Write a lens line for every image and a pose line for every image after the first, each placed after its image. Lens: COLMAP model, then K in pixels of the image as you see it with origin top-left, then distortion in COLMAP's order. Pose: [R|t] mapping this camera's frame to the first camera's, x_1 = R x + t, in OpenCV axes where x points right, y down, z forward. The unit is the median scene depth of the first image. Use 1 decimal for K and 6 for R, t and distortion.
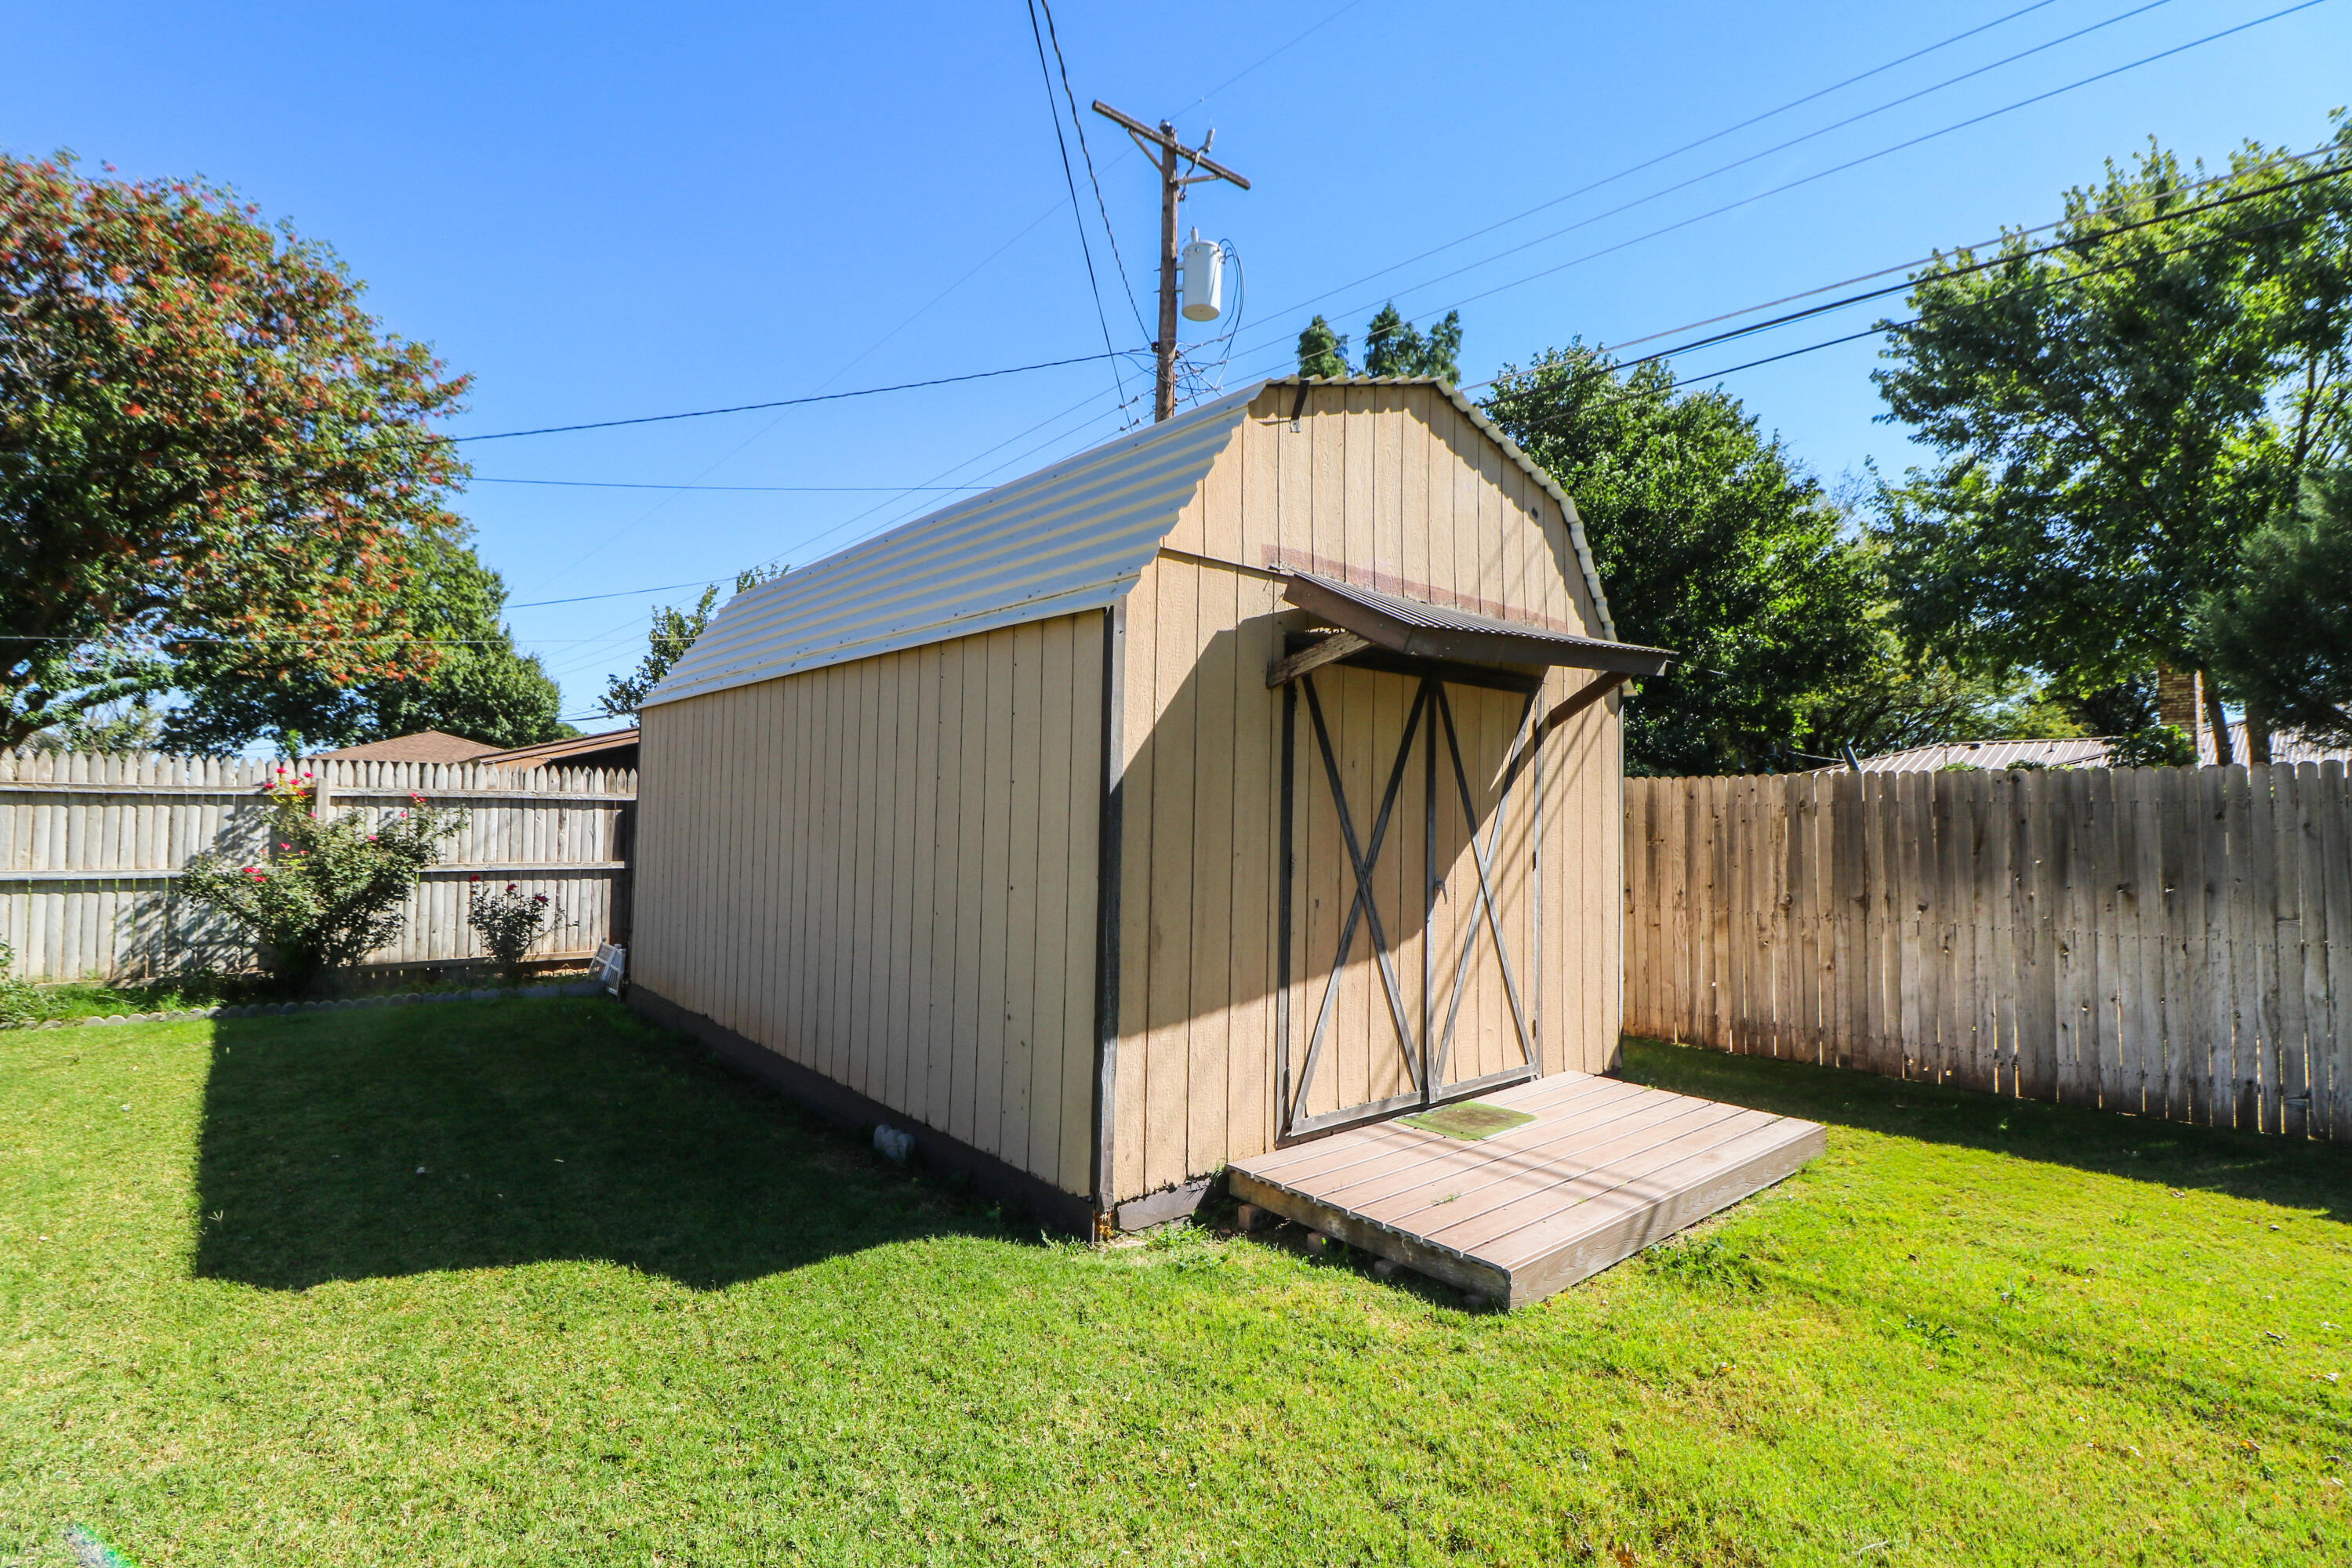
lens RADIAL K [[1115.1, 0, 1158.0], [0, 1115.1, 770.2], [0, 0, 1]] dist [0.000279, -0.000337]
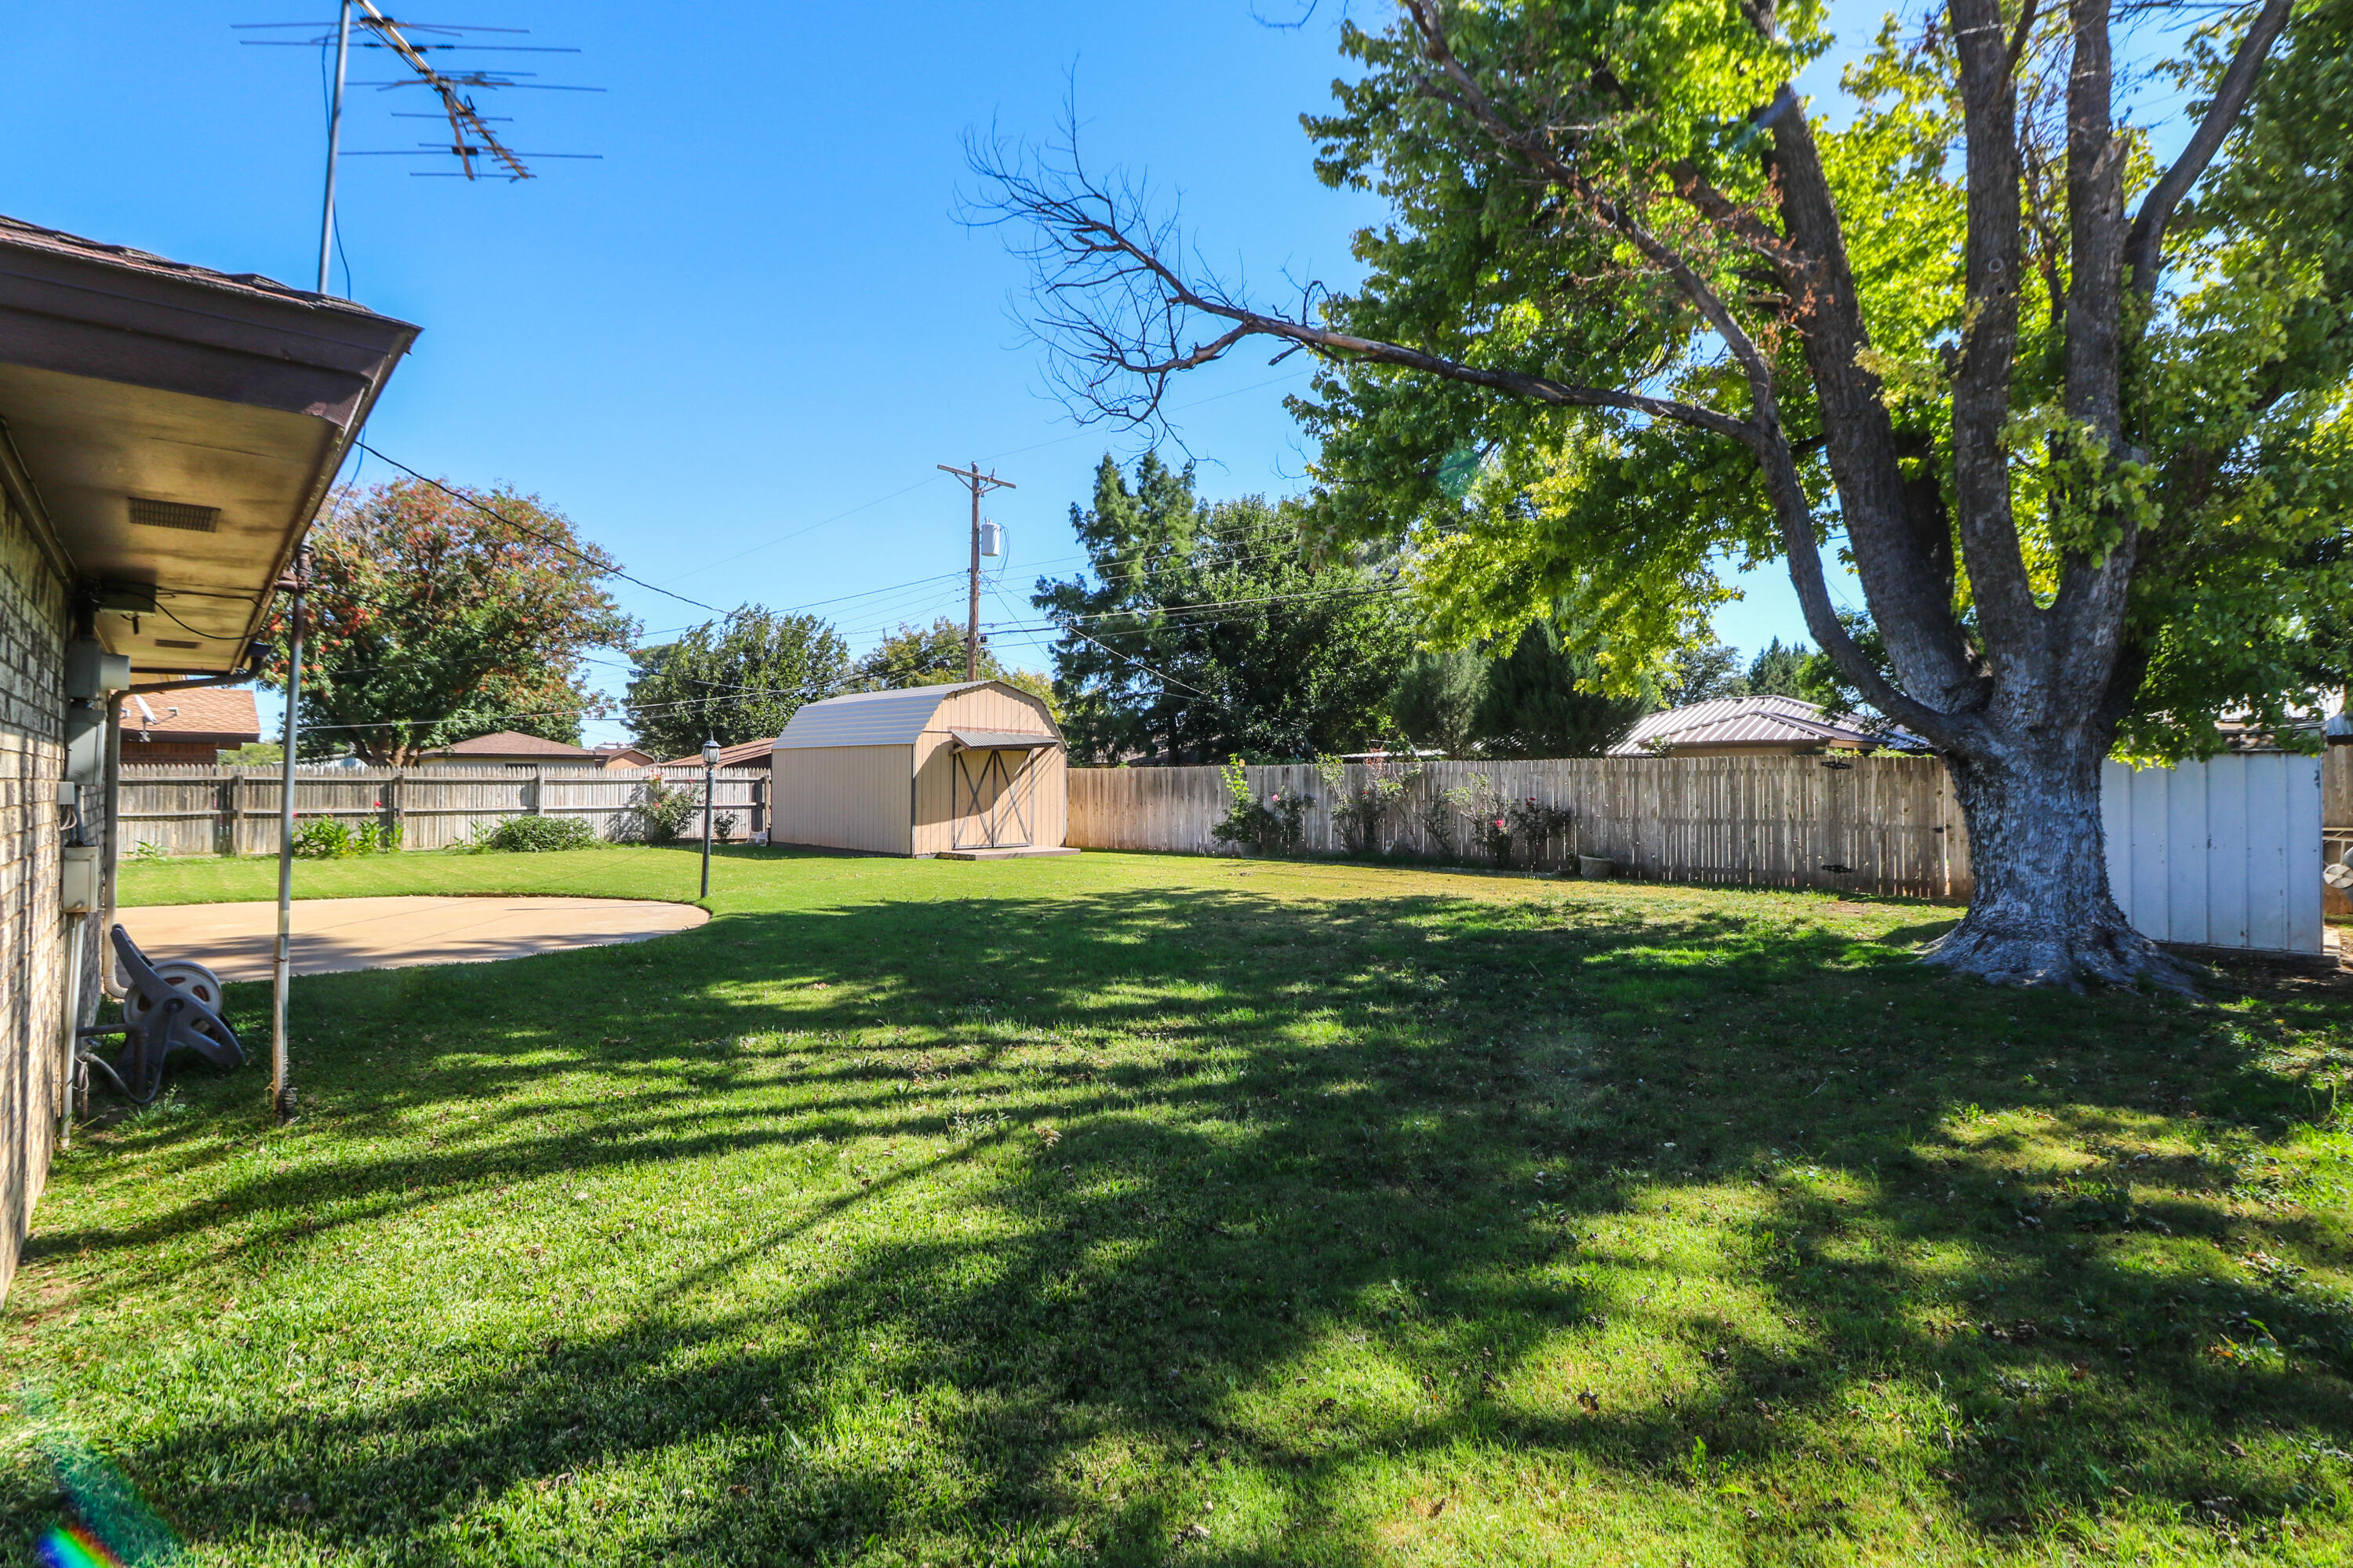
lens RADIAL K [[1115.6, 0, 1158.5], [0, 1115.6, 770.2], [0, 0, 1]] dist [0.000279, -0.000337]
pose [[0.998036, -0.016771, 0.060356, 0.348328], [0.014607, 0.999240, 0.036128, -0.085631], [-0.060916, -0.035175, 0.997523, -1.887720]]
